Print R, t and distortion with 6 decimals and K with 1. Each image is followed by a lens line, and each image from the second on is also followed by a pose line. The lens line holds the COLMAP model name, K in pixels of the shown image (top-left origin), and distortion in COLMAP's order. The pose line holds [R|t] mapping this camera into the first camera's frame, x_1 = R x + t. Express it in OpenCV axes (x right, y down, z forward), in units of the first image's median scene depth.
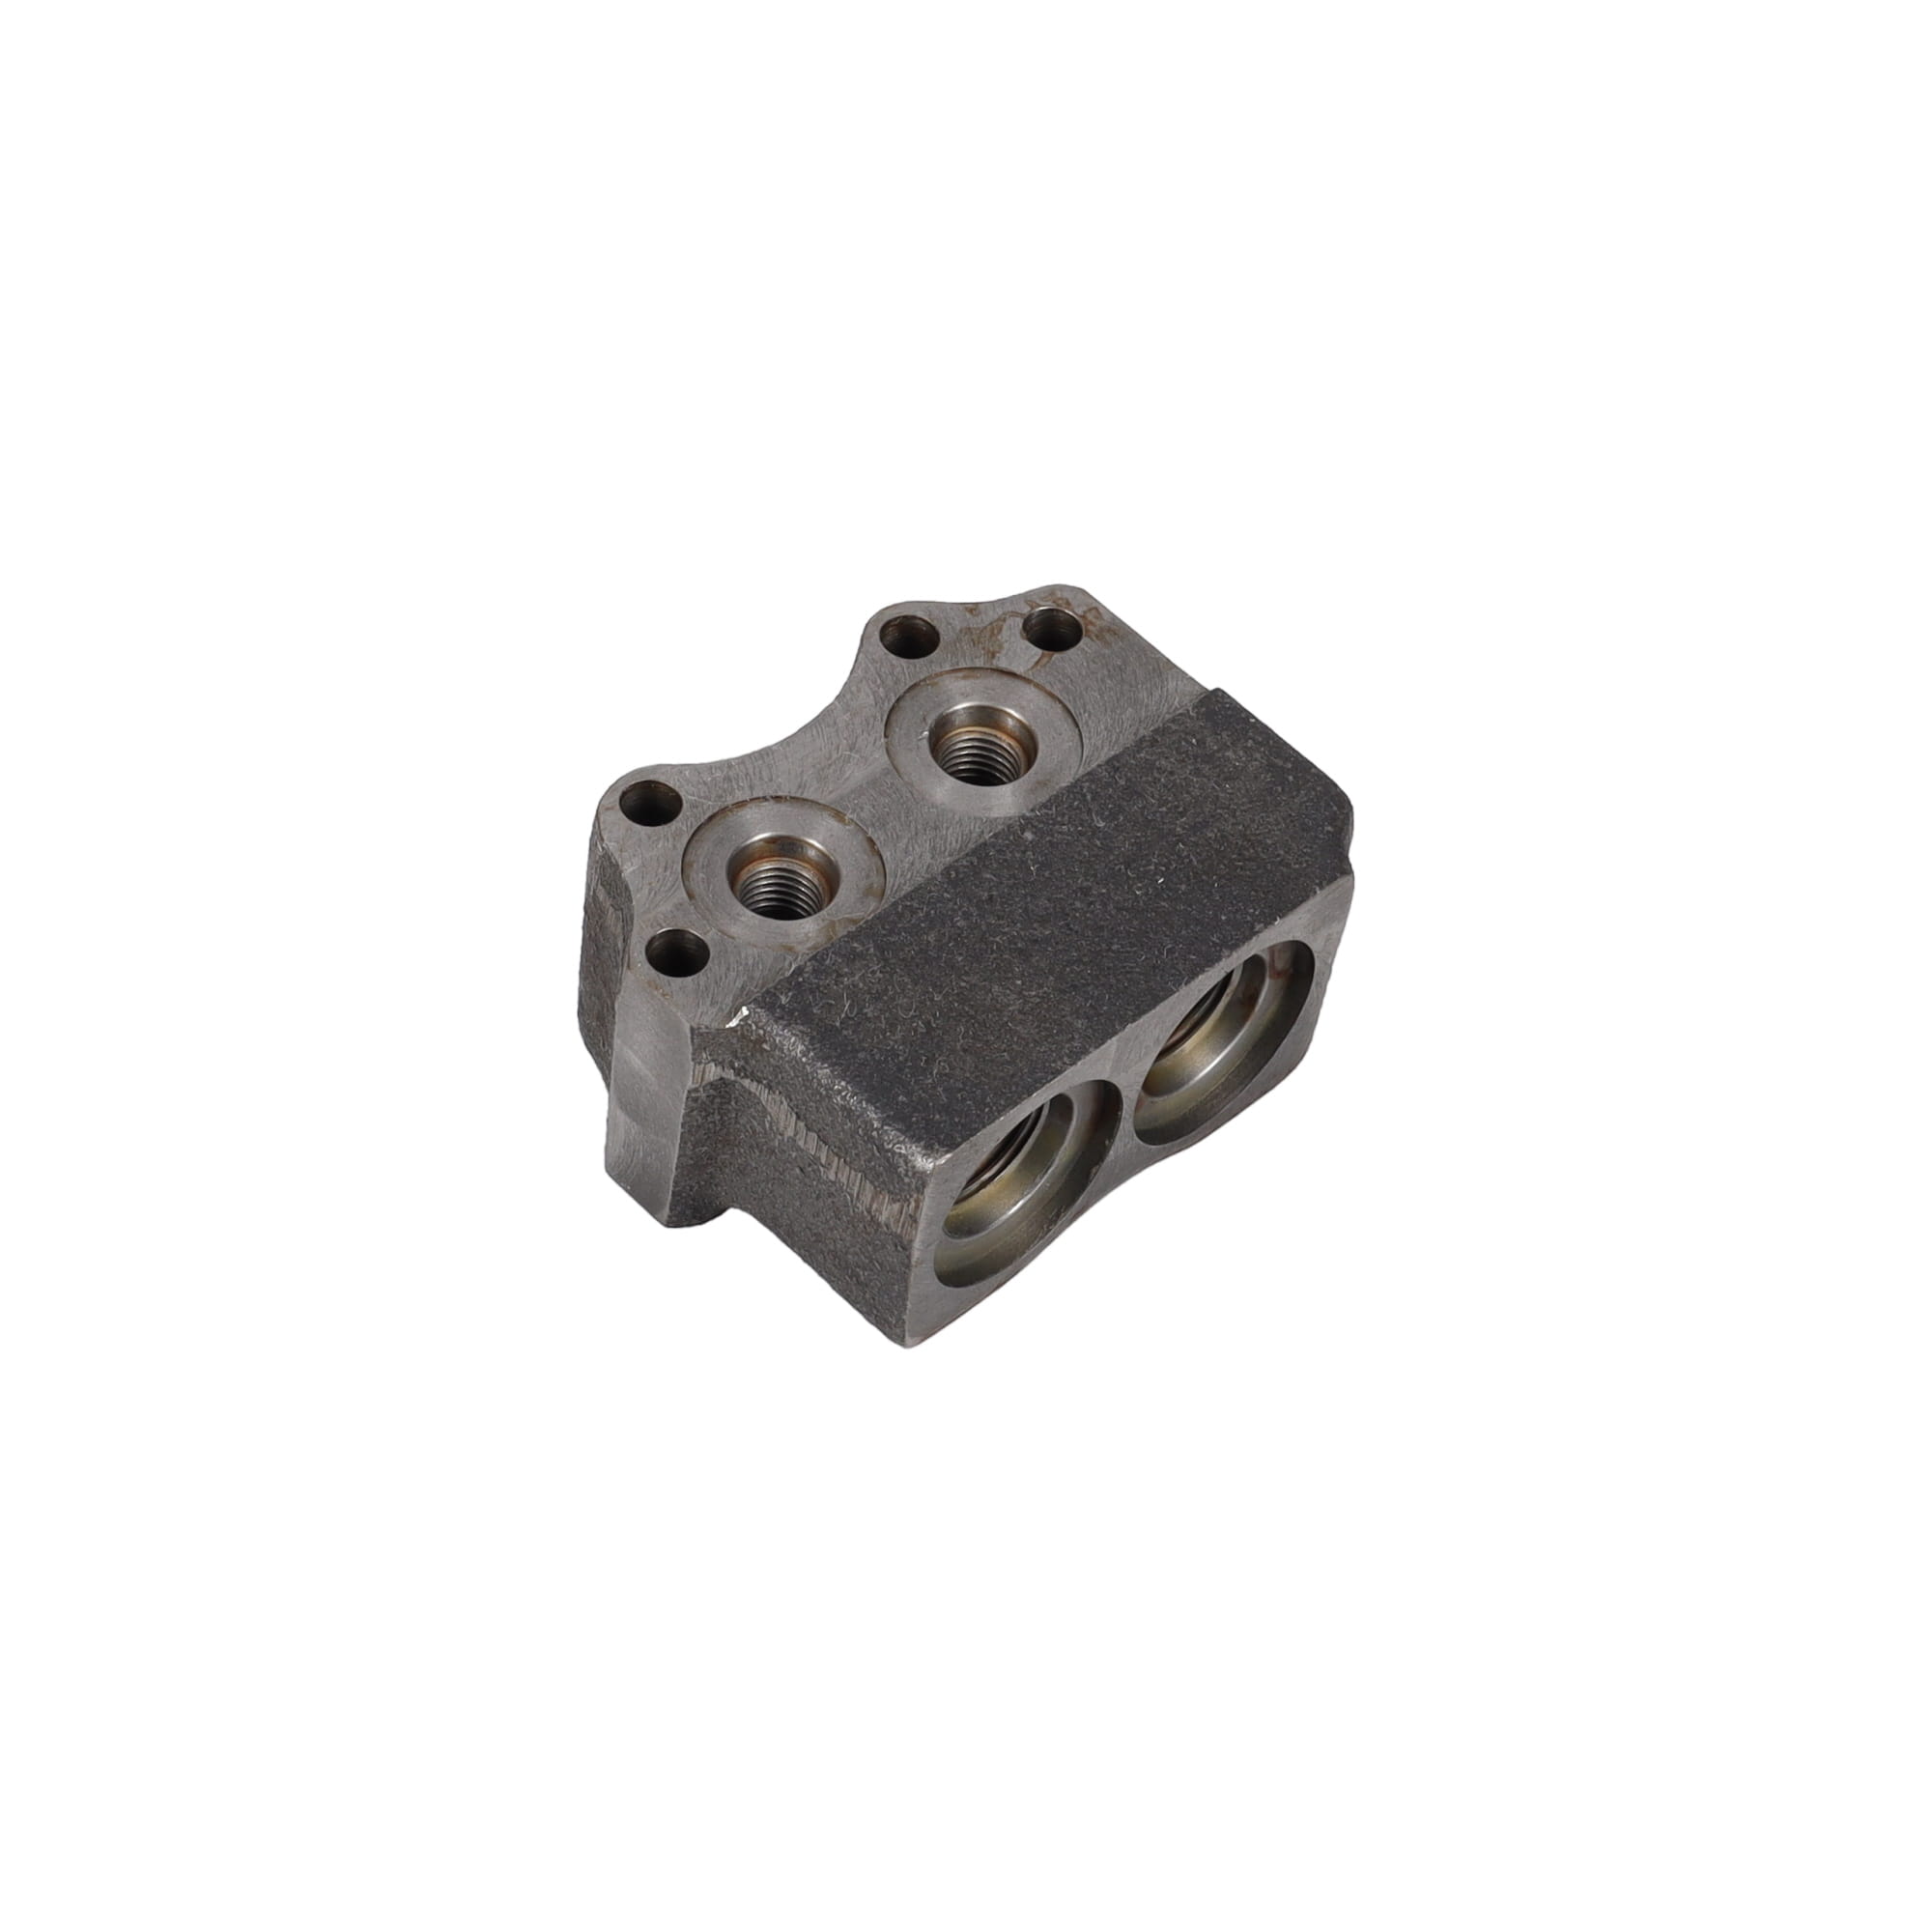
lens RADIAL K [[5464.5, 0, 963.6], [0, 5464.5, 964.6], [0, 0, 1]] dist [0.137838, 0.000000]
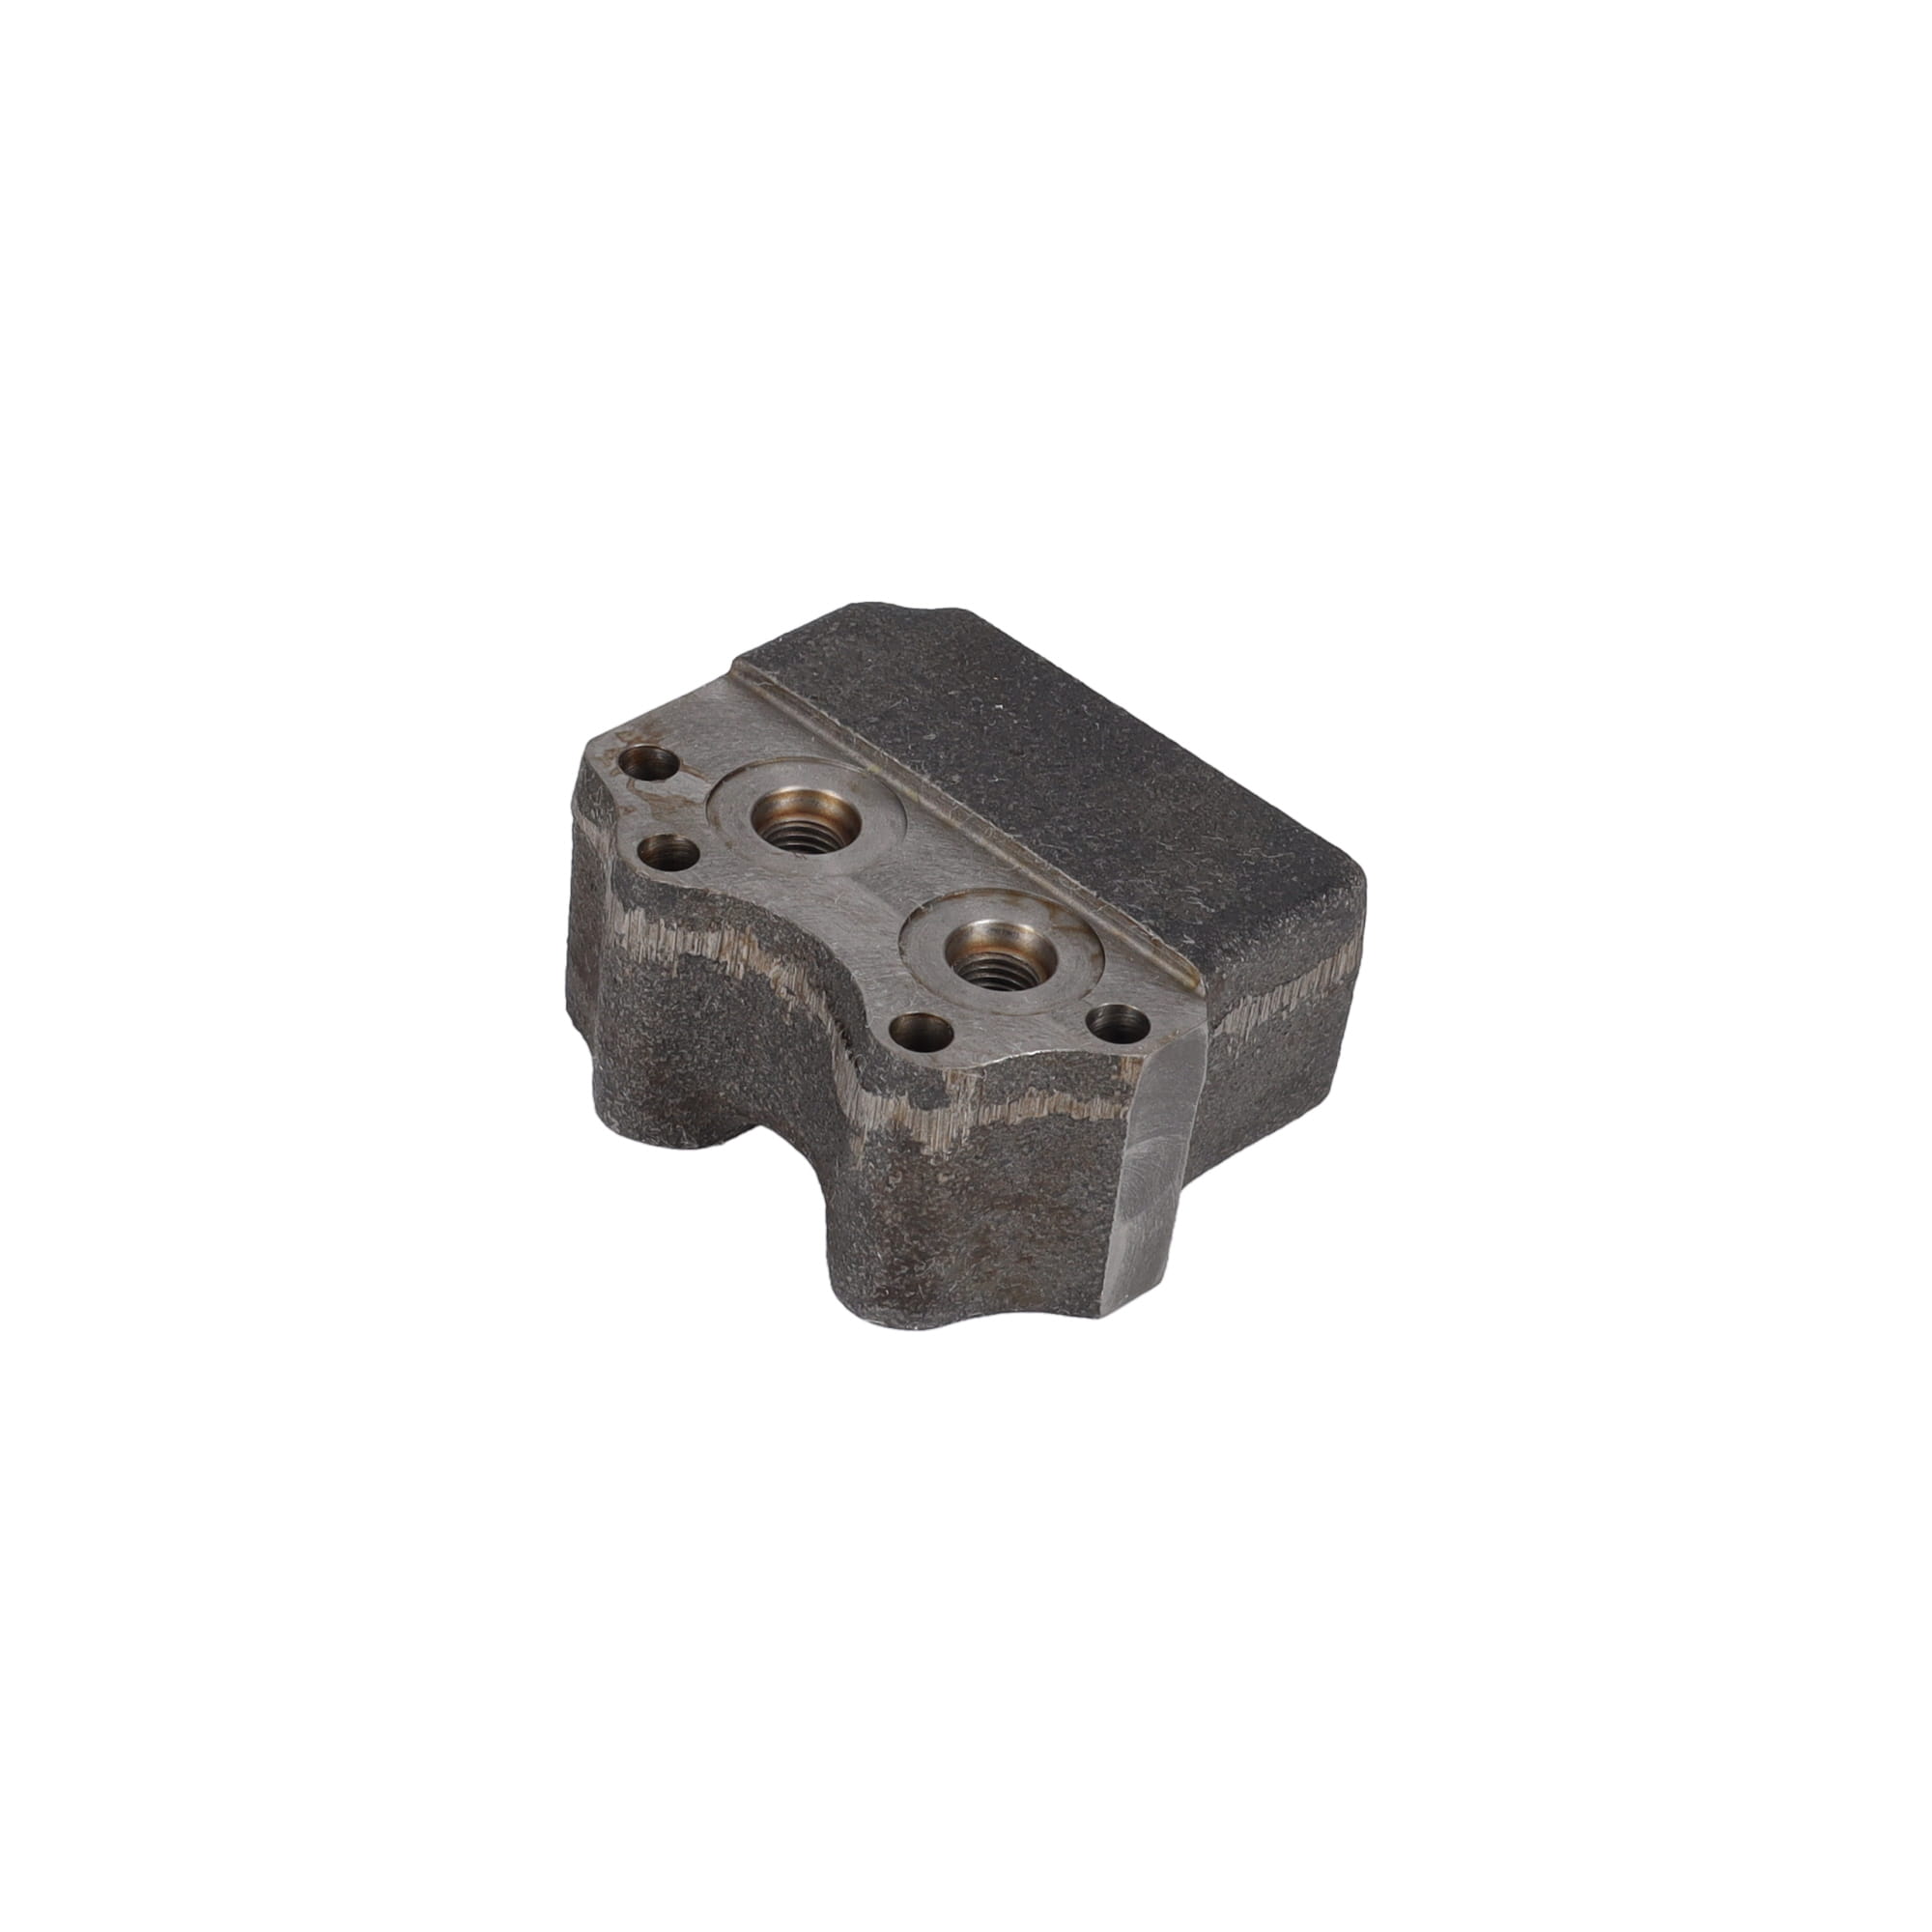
lens RADIAL K [[5464.5, 0, 962.5], [0, 5464.5, 967.0], [0, 0, 1]] dist [0.137838, 0.000000]
pose [[-0.004678, -0.694717, 0.719268, -0.735639], [0.706592, 0.506673, 0.493974, -0.501634], [-0.707606, 0.510539, 0.488511, 0.514368]]
